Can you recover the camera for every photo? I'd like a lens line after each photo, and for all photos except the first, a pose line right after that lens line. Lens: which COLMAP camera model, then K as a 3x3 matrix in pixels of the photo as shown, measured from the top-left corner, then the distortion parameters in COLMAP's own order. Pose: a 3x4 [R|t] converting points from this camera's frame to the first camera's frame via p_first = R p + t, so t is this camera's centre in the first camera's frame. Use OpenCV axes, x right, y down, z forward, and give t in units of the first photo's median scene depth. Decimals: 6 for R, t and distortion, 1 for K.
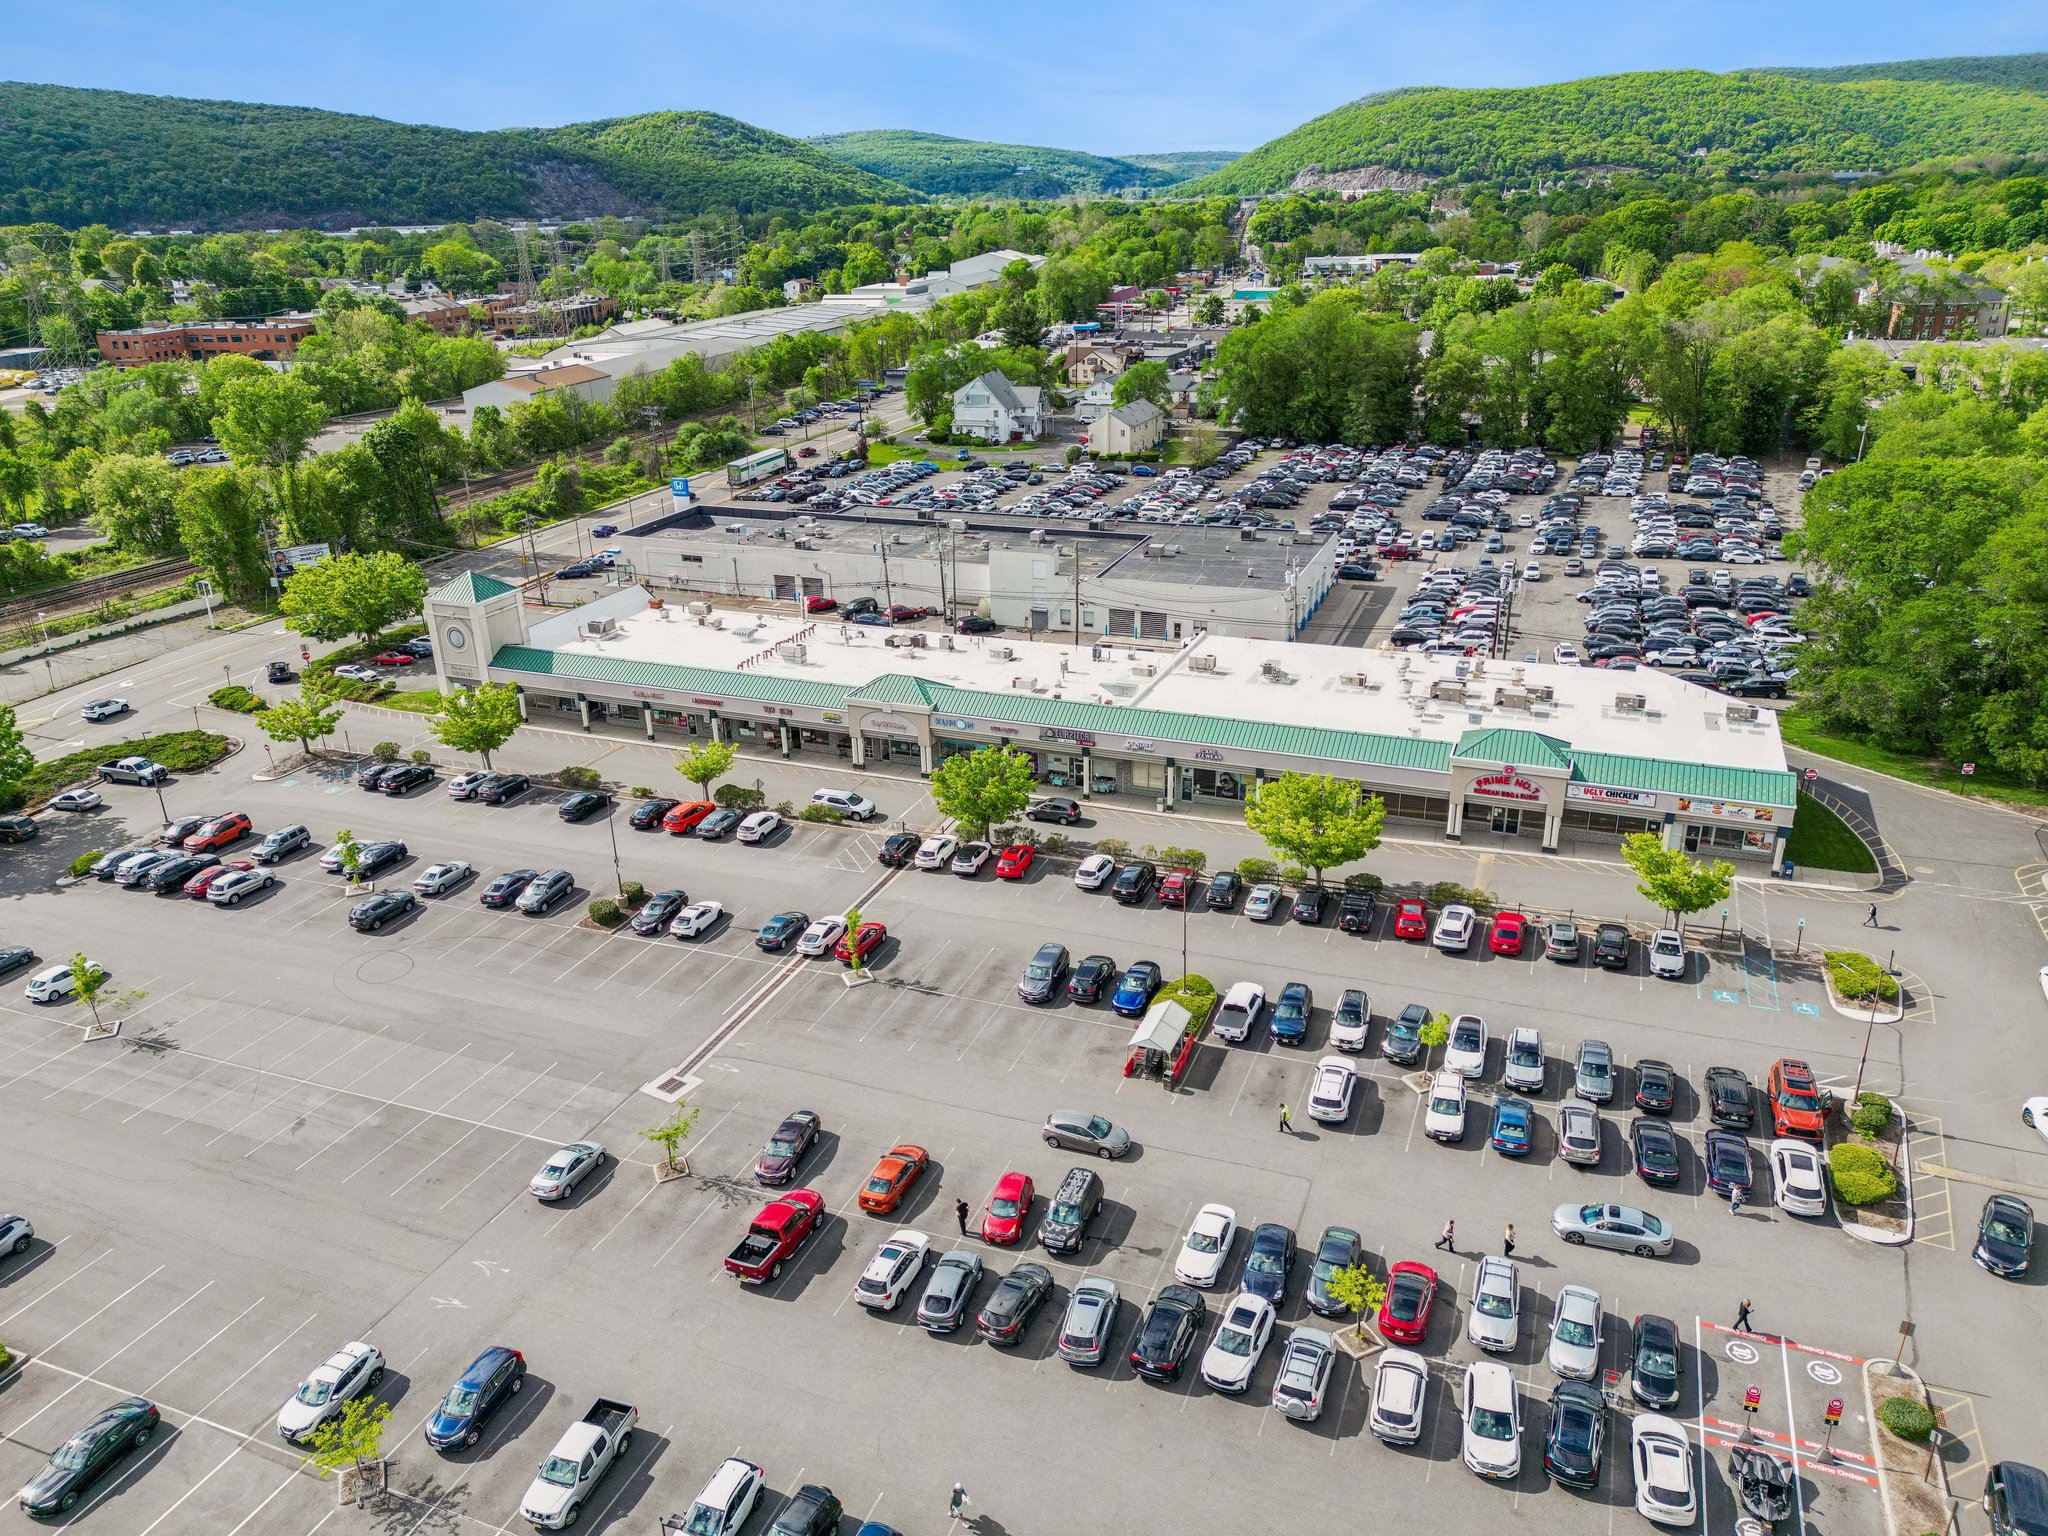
lens RADIAL K [[1445.3, 0, 1024.0], [0, 1445.3, 768.0], [0, 0, 1]] dist [0.043628, -0.003439]
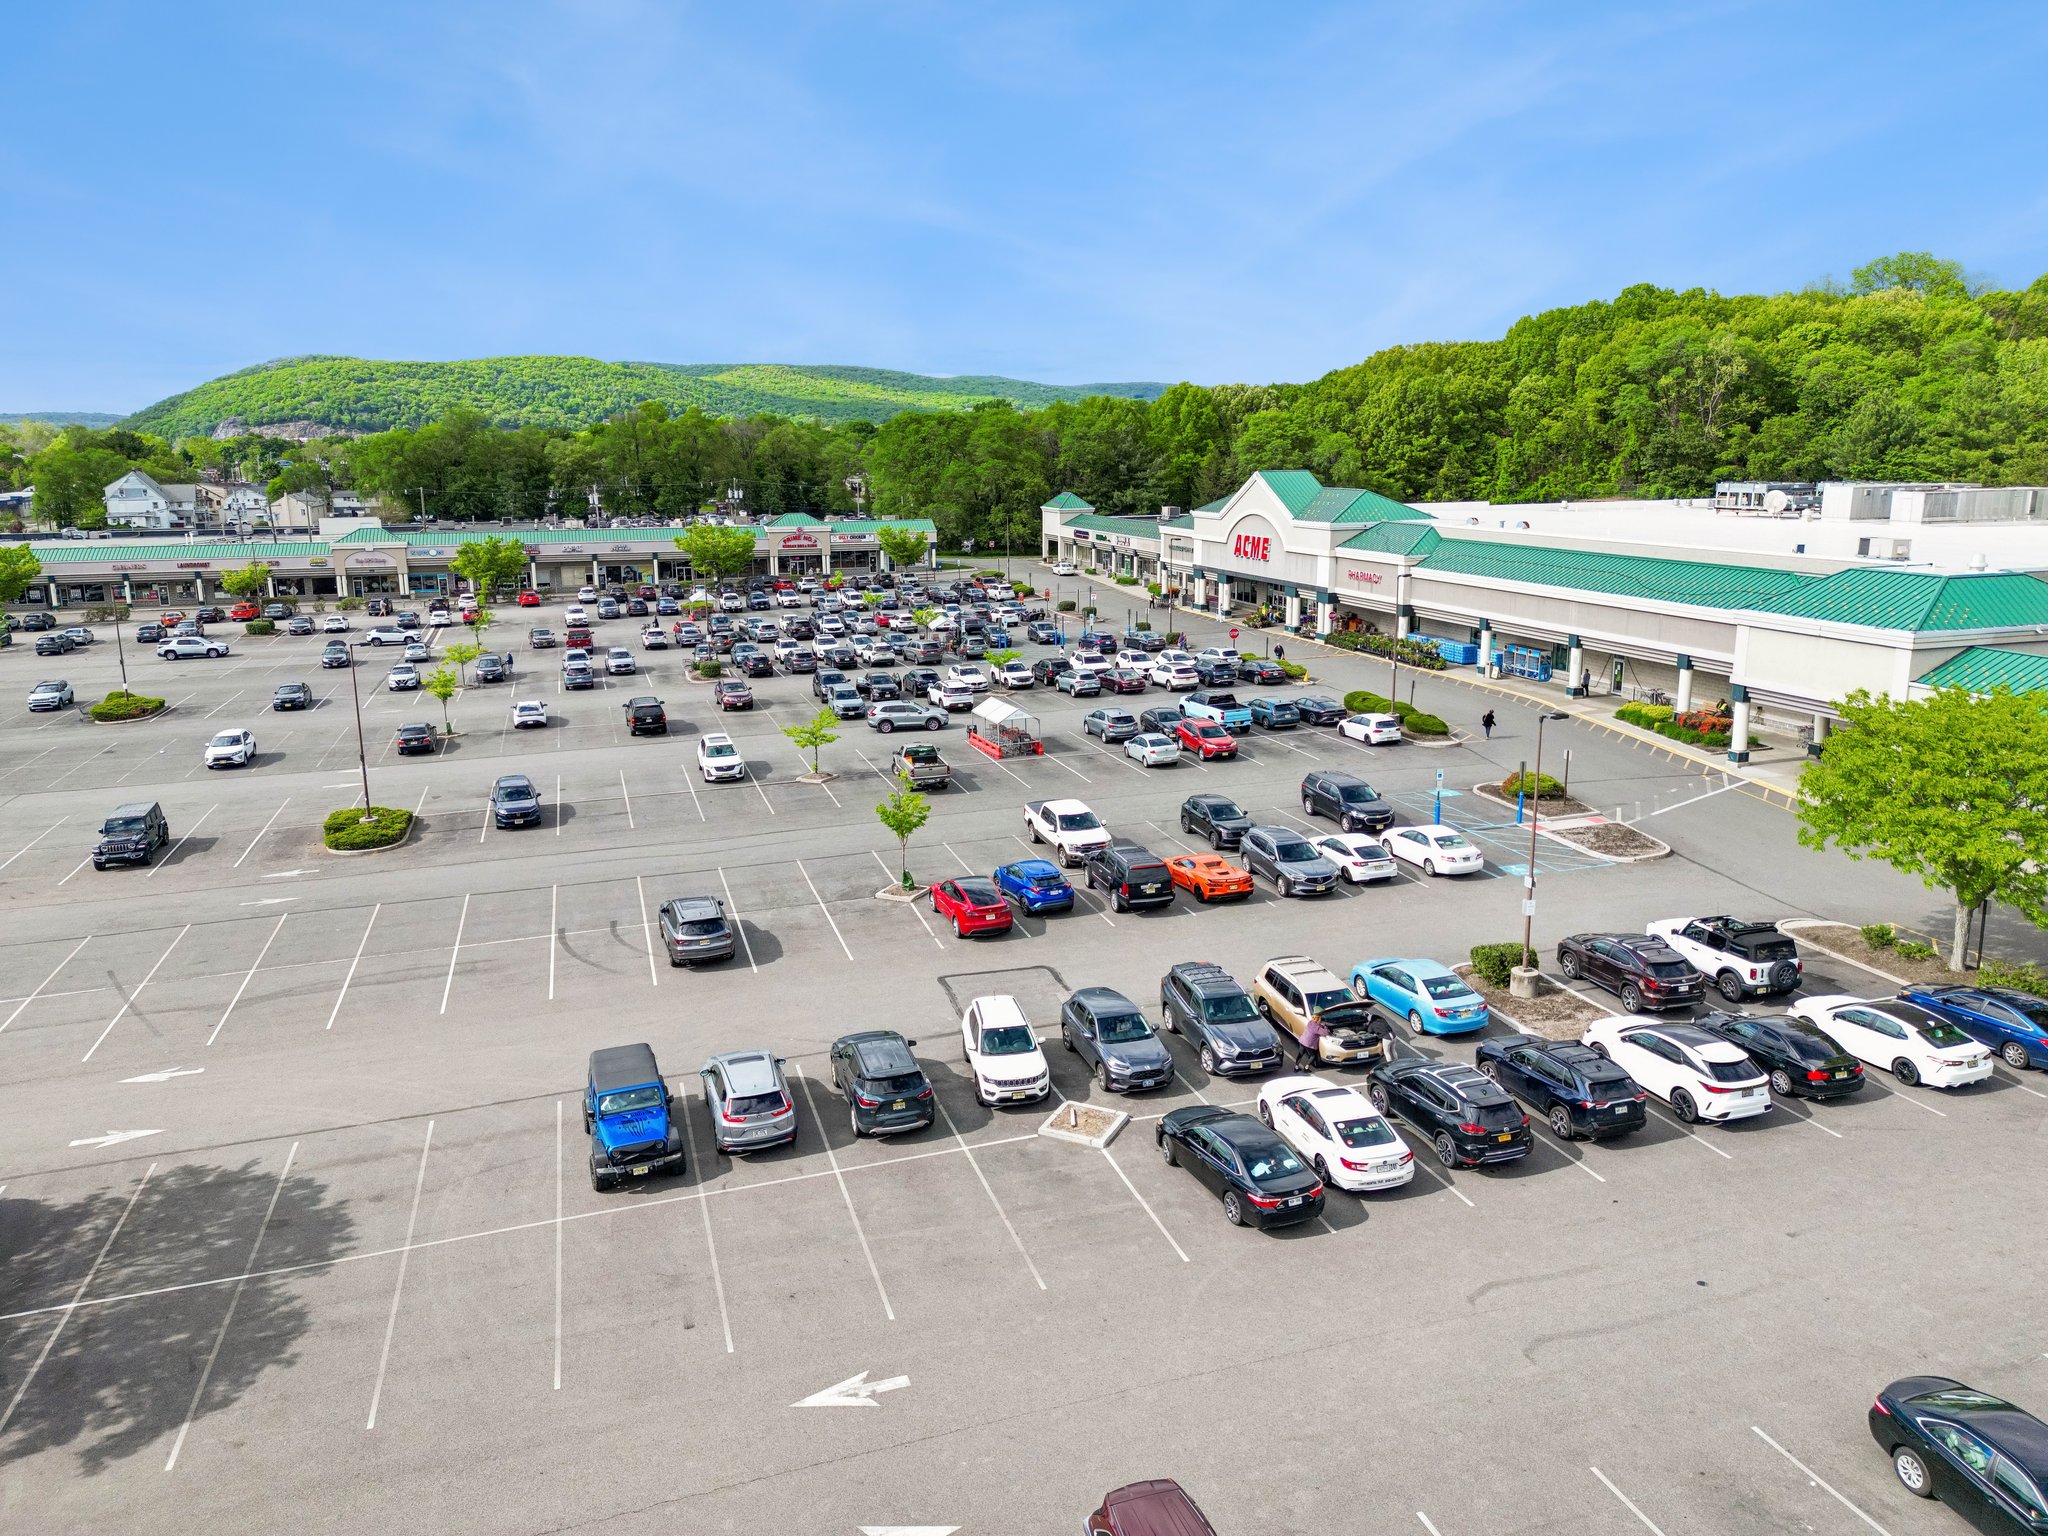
lens RADIAL K [[1442.9, 0, 1024.0], [0, 1442.9, 768.0], [0, 0, 1]] dist [0.034541, -0.004115]
pose [[0.771230, -0.120161, 0.625112, -0.251290], [0.227849, 0.969068, -0.094831, 0.216939], [-0.594381, 0.215568, 0.774753, -0.198974]]
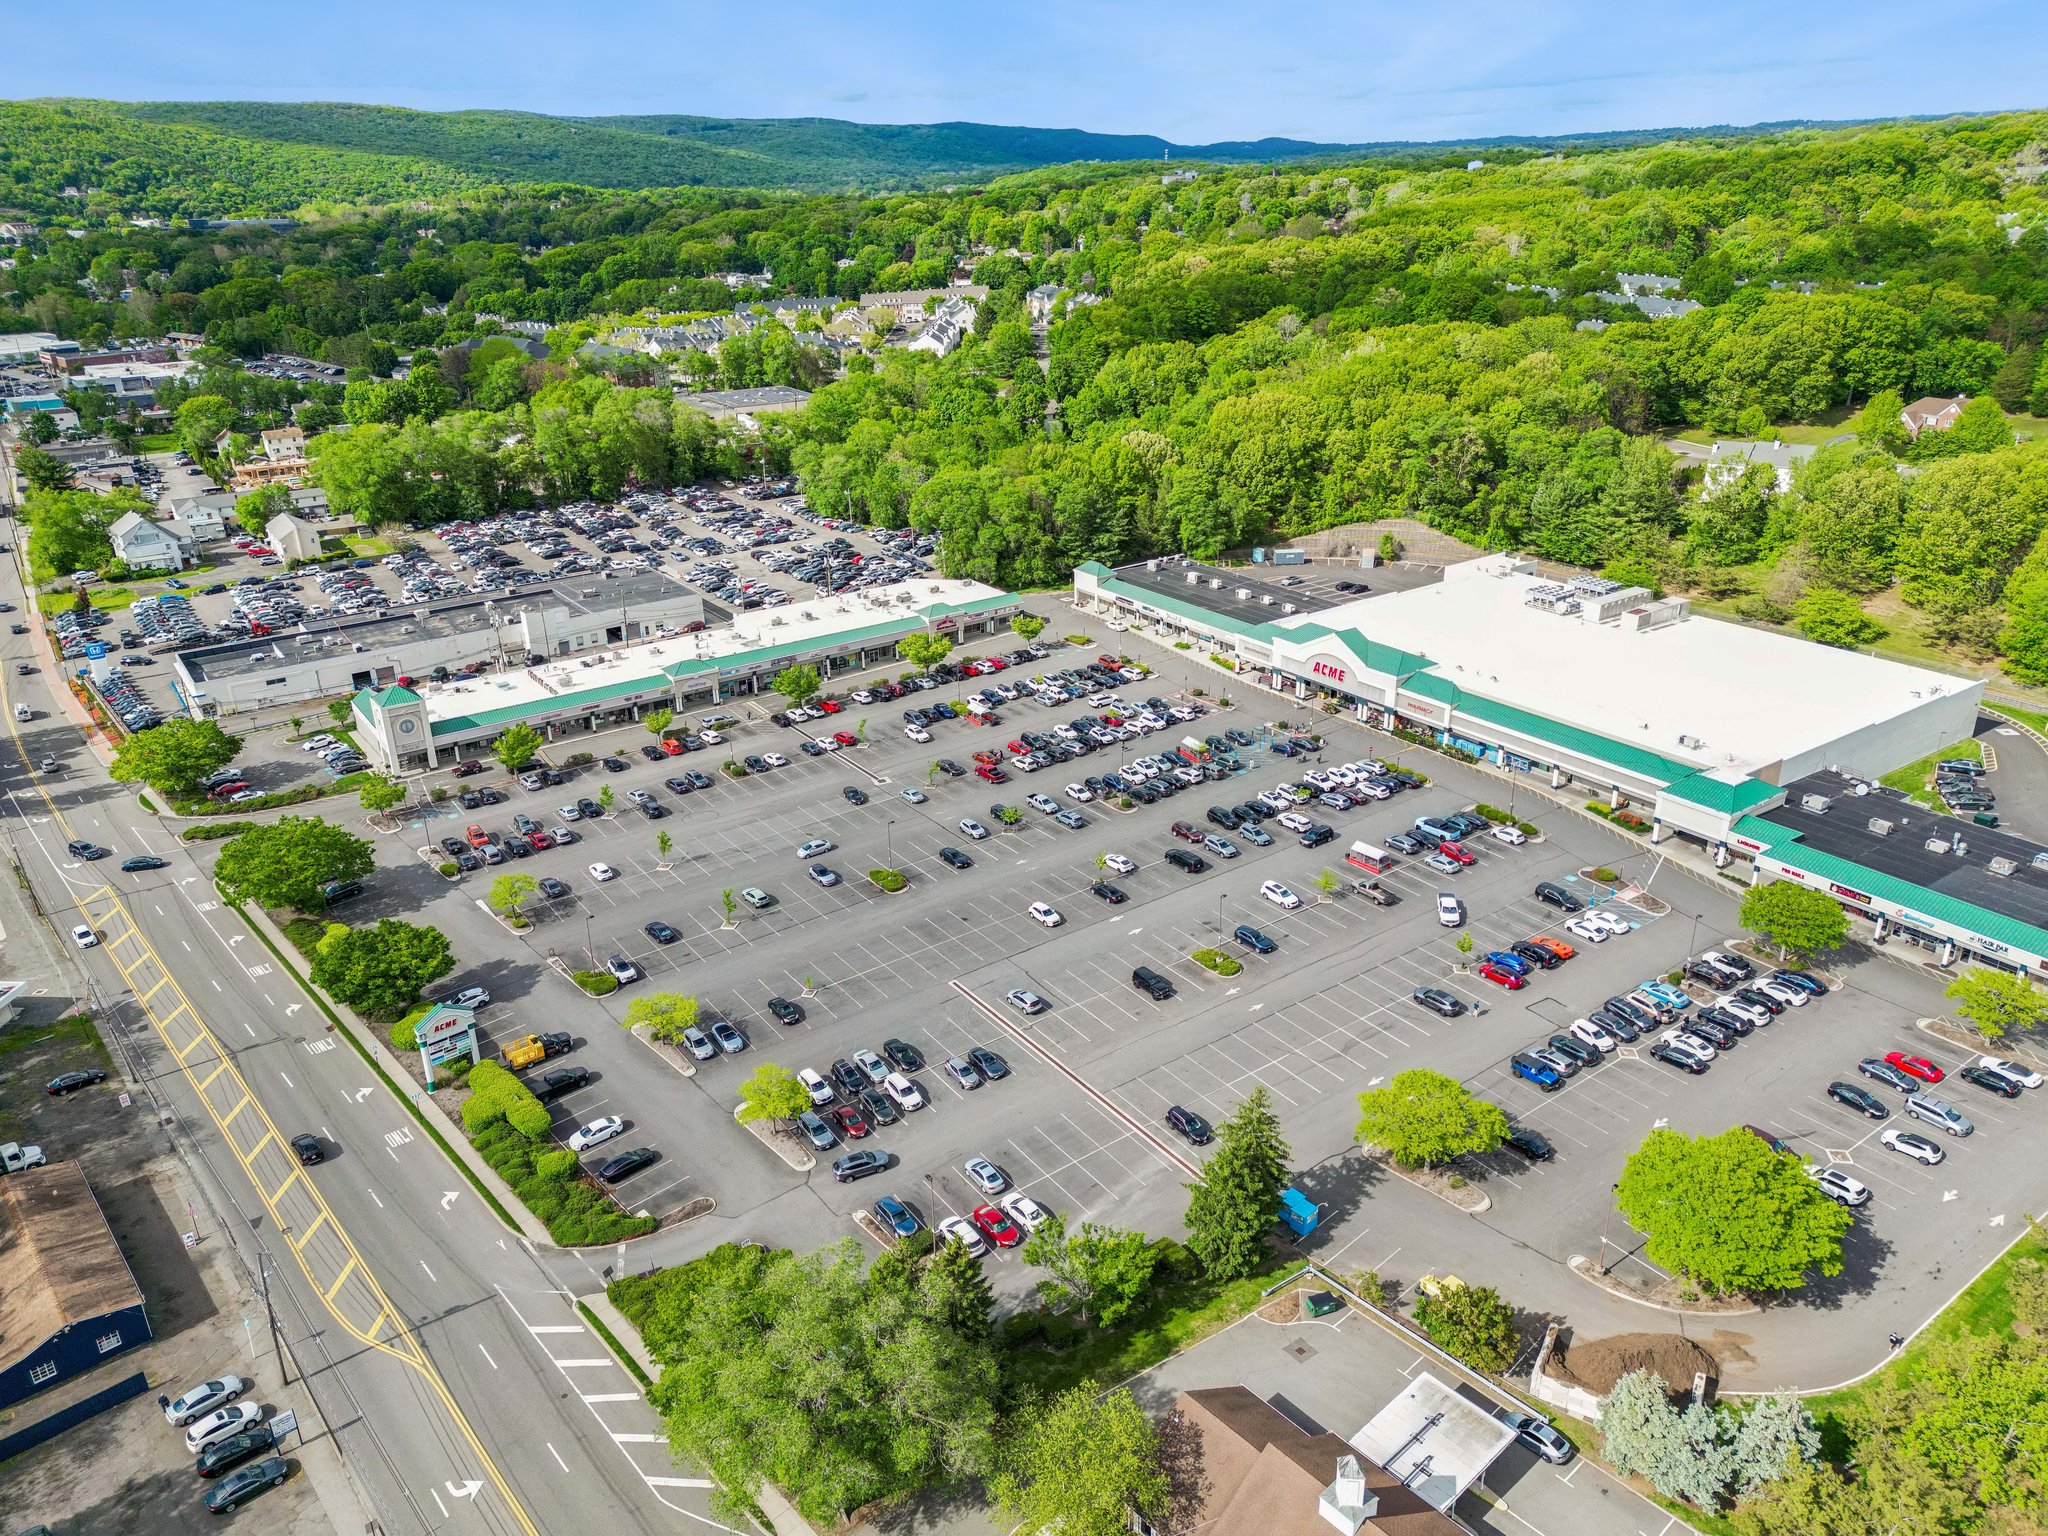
lens RADIAL K [[1445.3, 0, 1024.0], [0, 1445.3, 768.0], [0, 0, 1]] dist [0.043628, -0.003439]
pose [[0.532709, -0.314941, 0.785515, -0.729582], [0.319793, 0.934270, 0.157710, -0.046927], [-0.783552, 0.167189, 0.598410, -0.263733]]
